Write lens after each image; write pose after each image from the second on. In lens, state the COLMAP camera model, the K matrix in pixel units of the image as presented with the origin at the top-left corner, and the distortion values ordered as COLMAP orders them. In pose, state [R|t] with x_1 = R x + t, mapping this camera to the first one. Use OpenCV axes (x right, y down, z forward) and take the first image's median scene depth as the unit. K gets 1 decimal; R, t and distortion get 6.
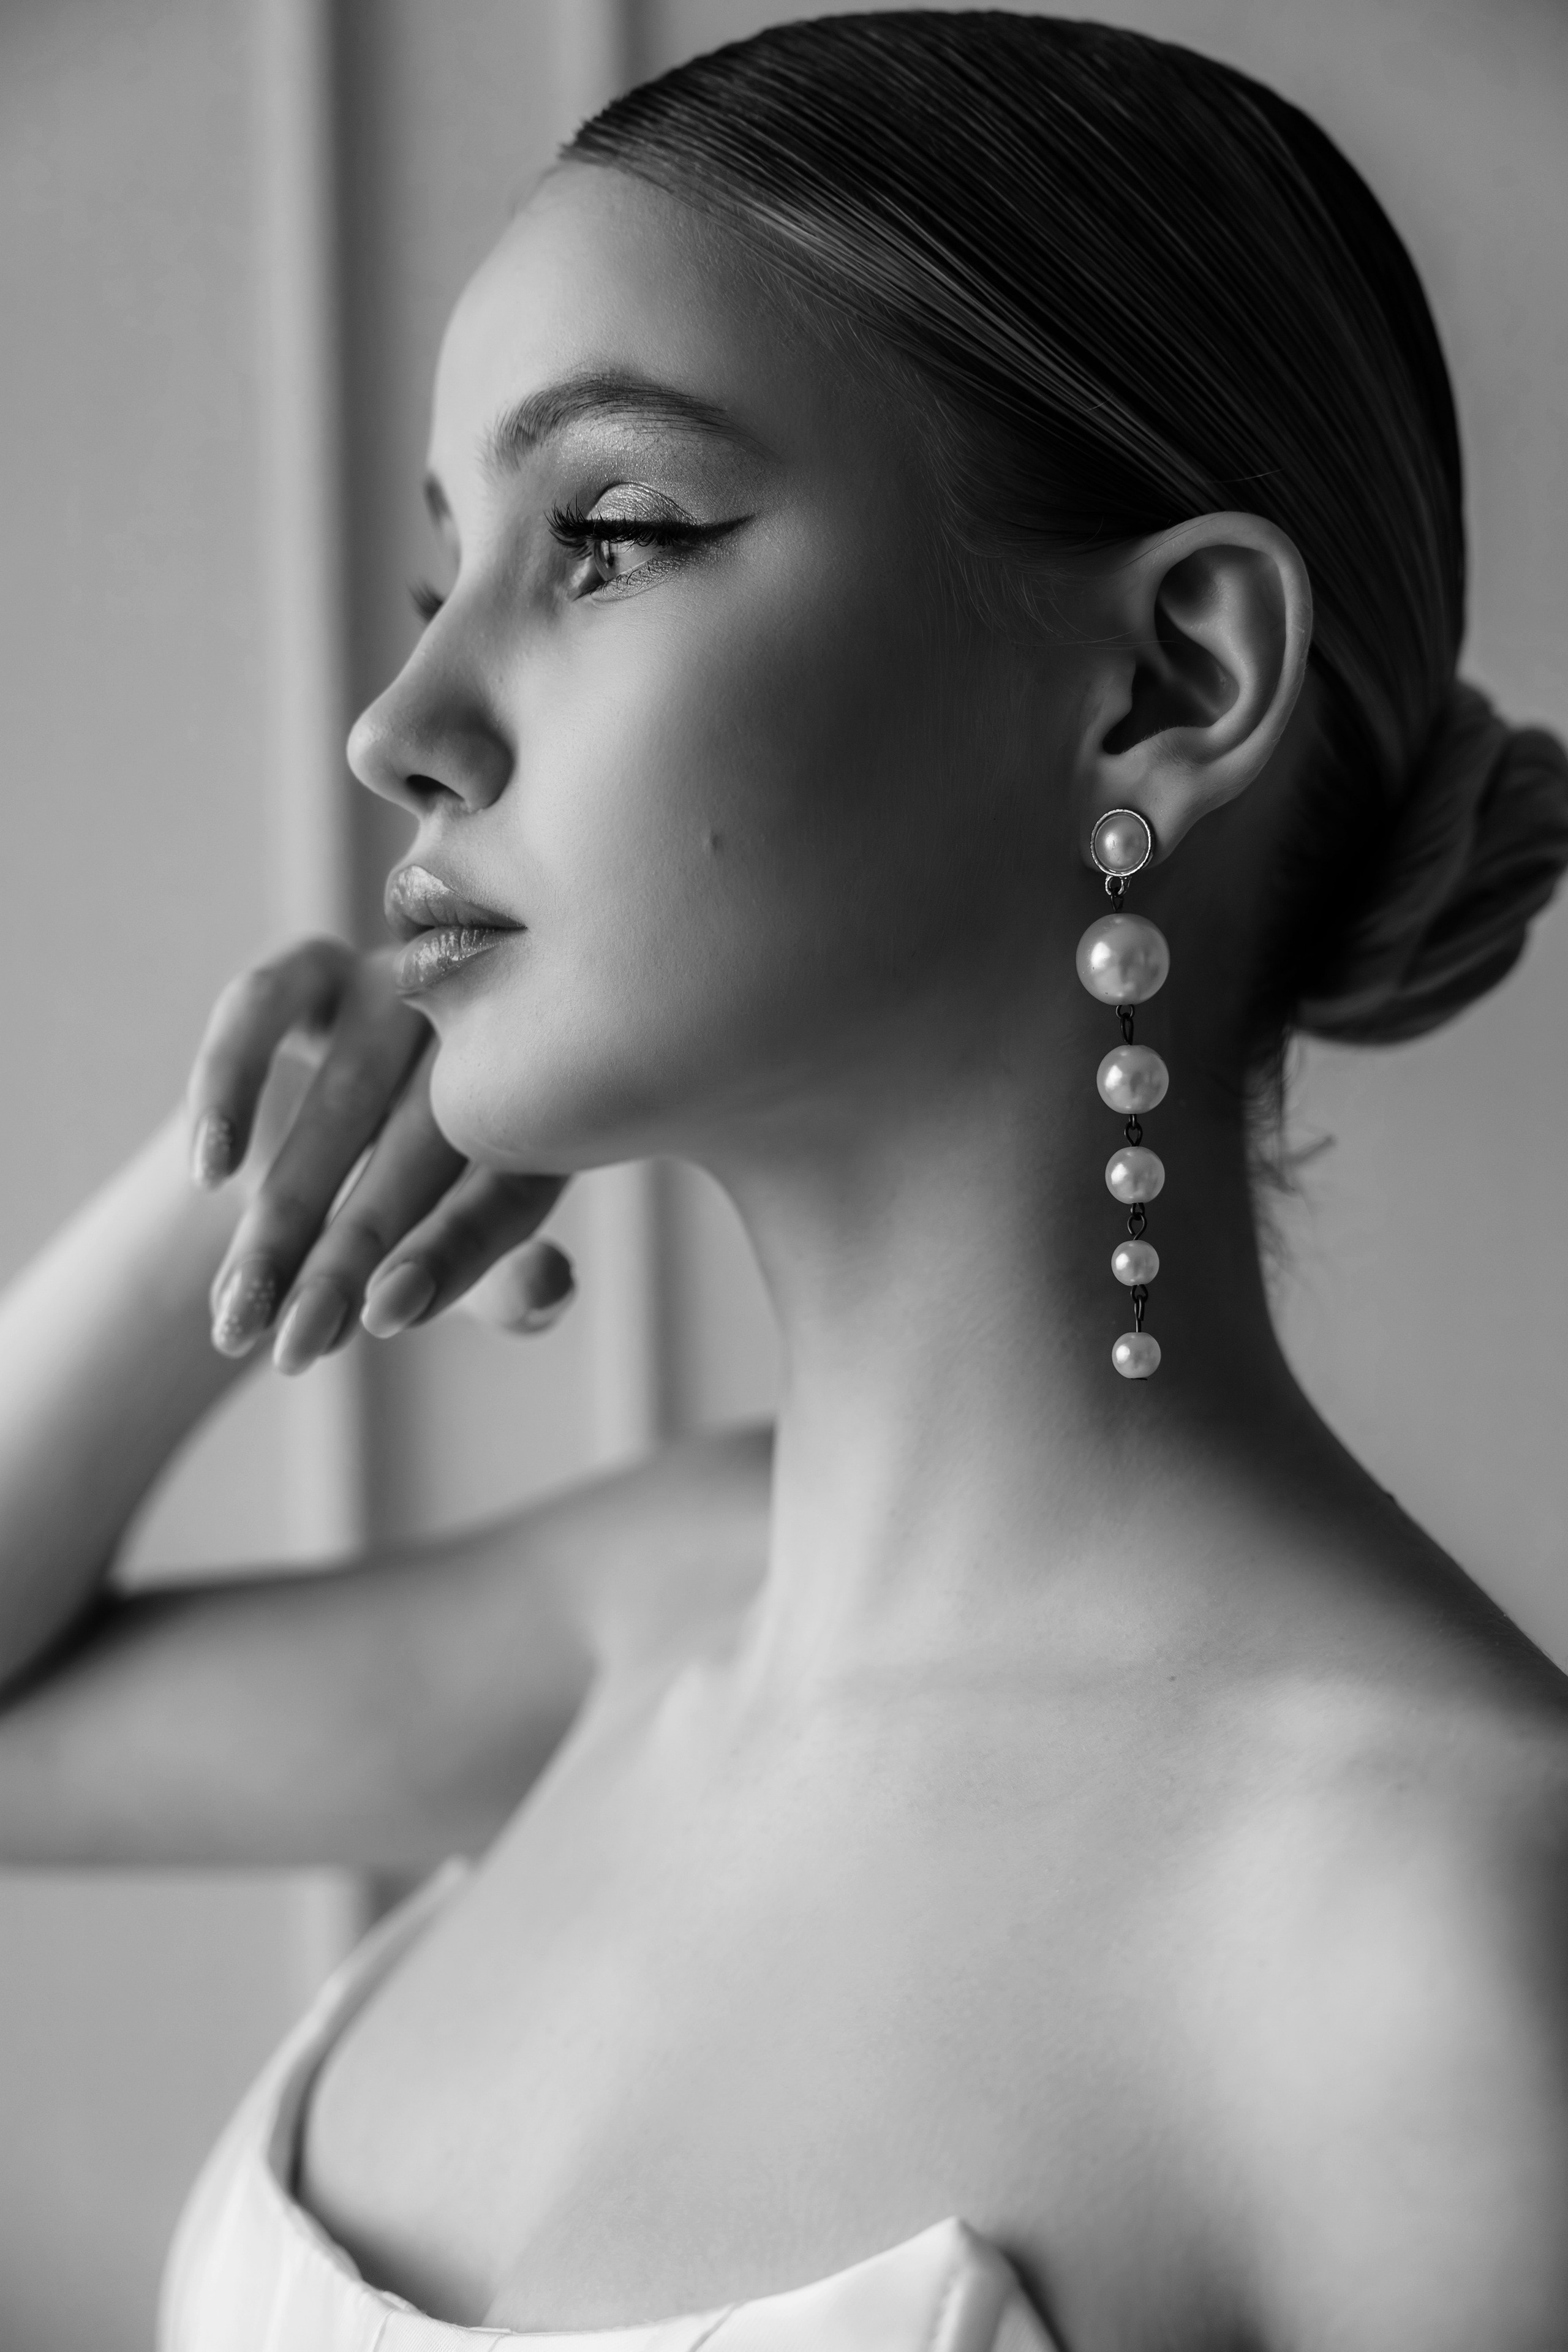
lens RADIAL K [[3615.7, 0, 784.6], [0, 3615.7, 1180.6], [0, 0, 1]] dist [-0.138121, 0.000000]
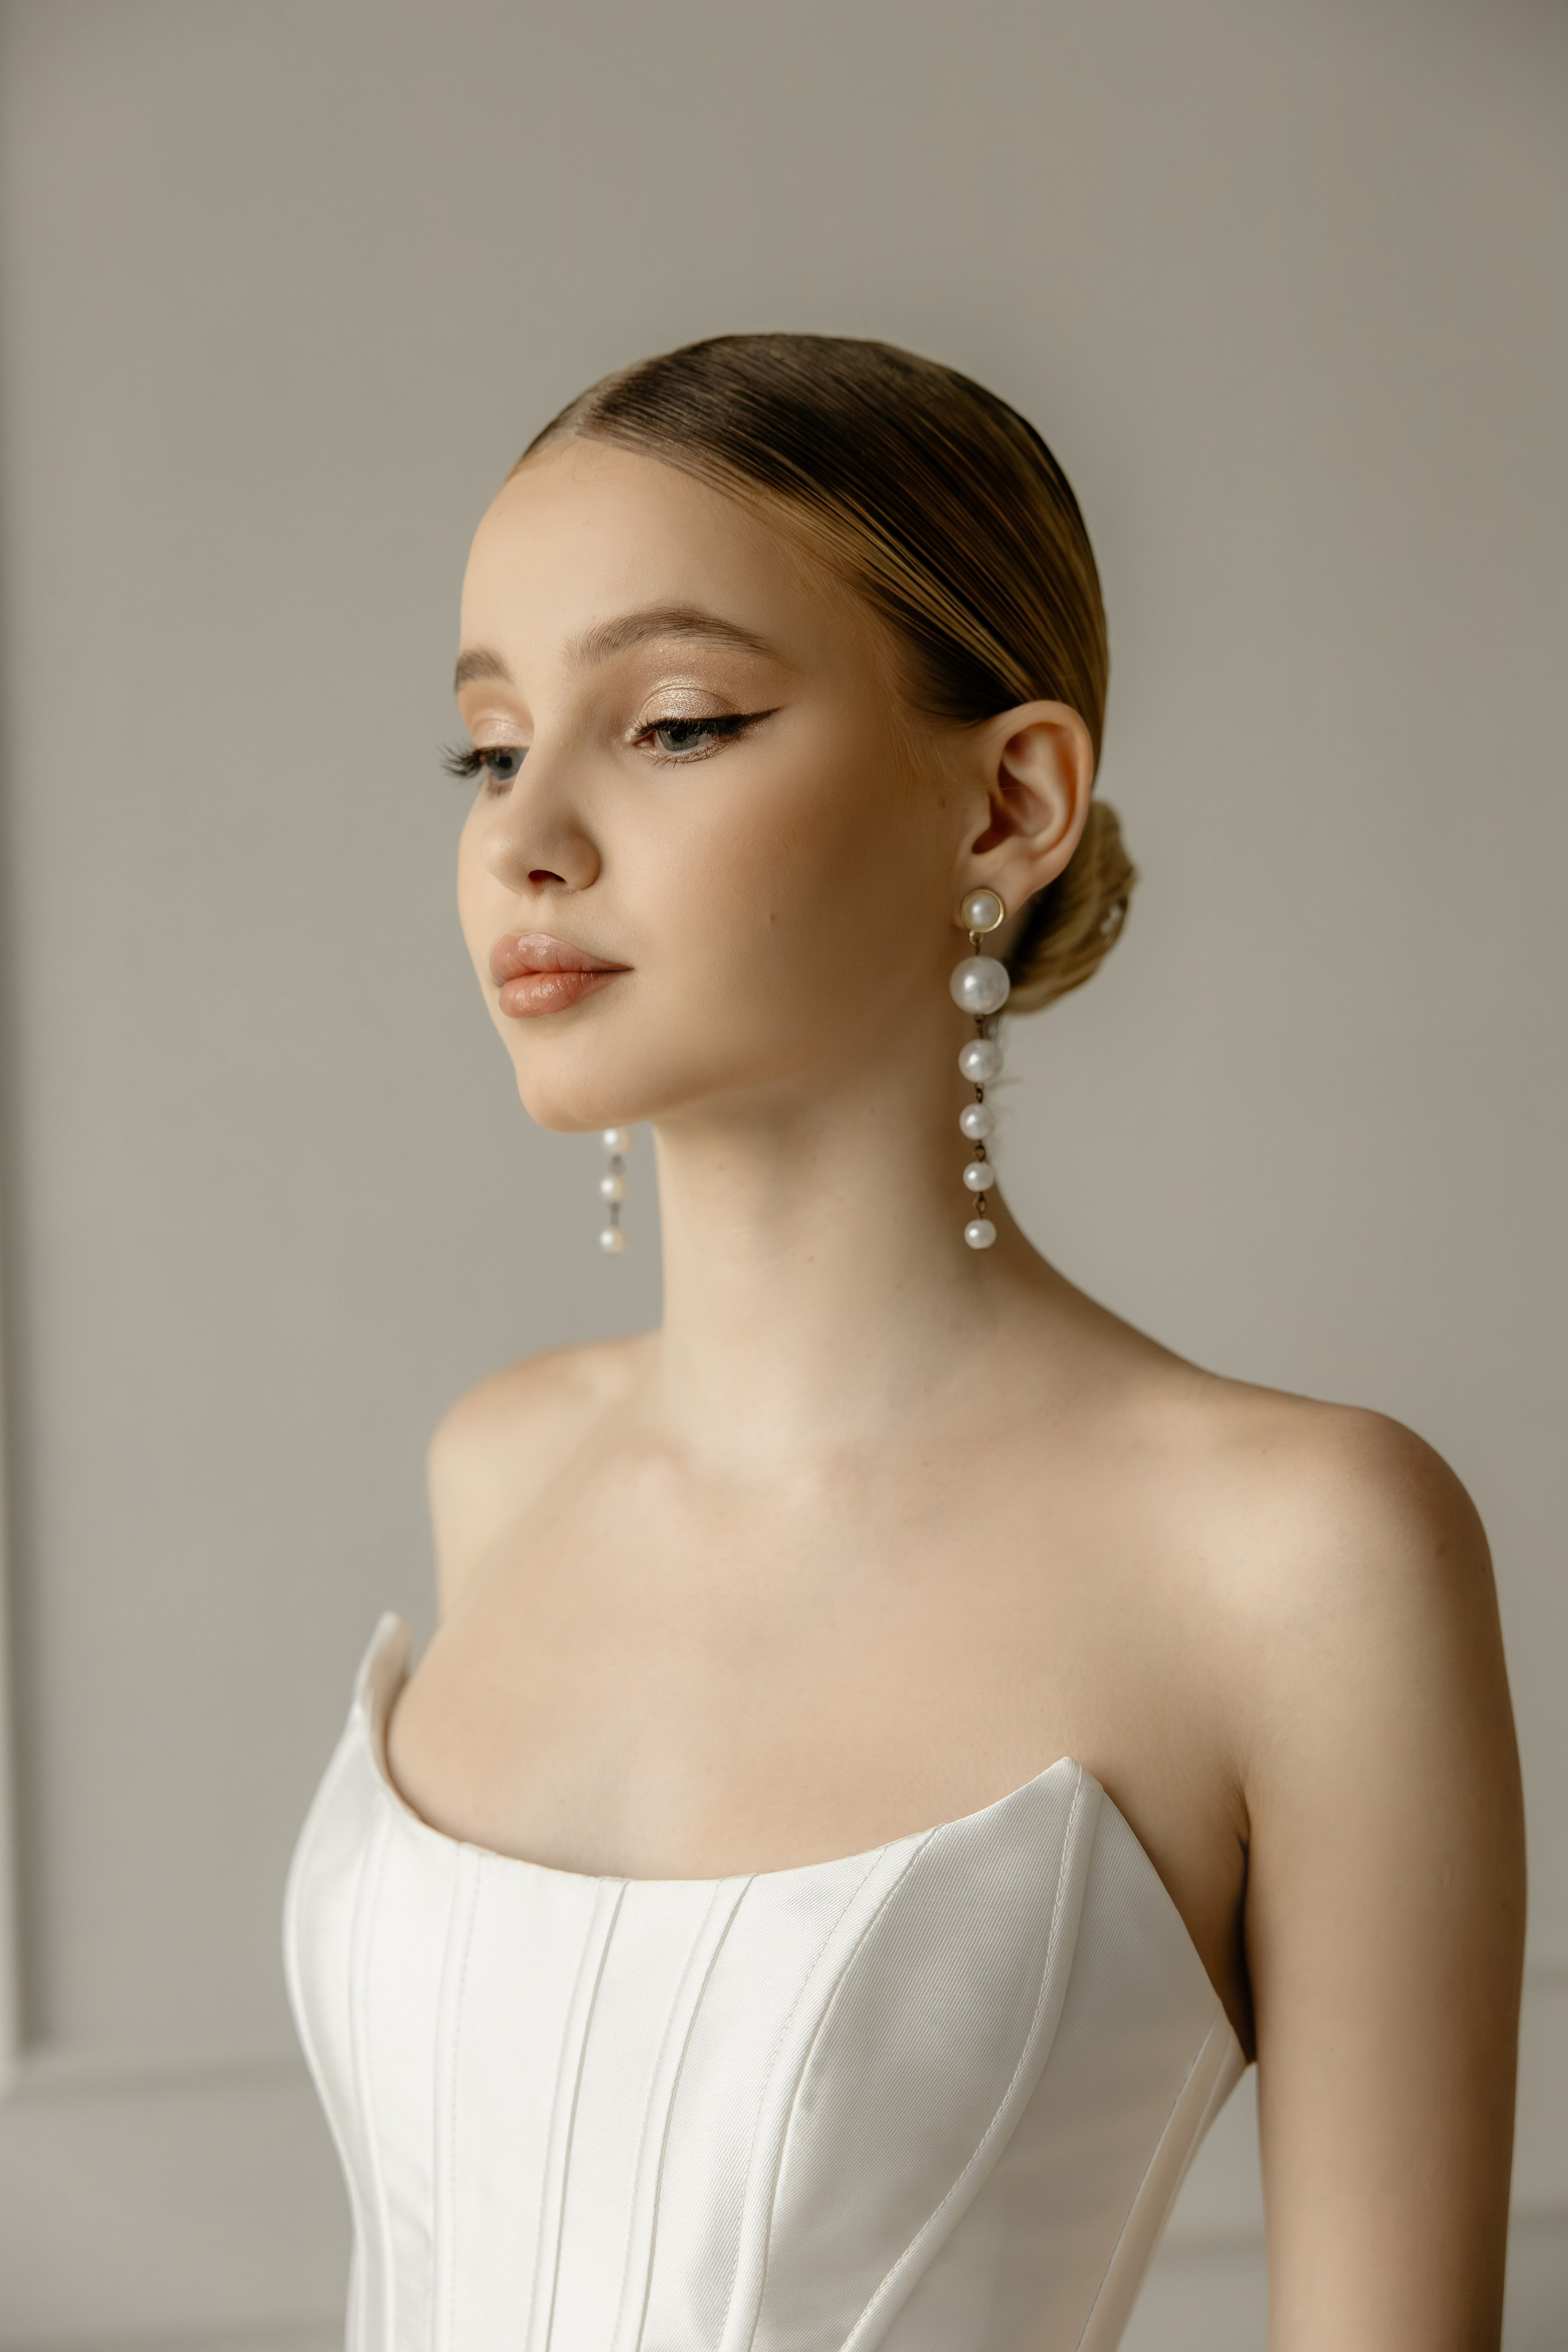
lens RADIAL K [[3393.3, 0, 783.6], [0, 3393.3, 1175.1], [0, 0, 1]] dist [-0.100099, 0.000000]
pose [[0.942869, -0.036384, 0.331171, -0.485539], [0.017823, 0.998104, 0.058913, -0.067727], [-0.332687, -0.049645, 0.941730, -0.372935]]
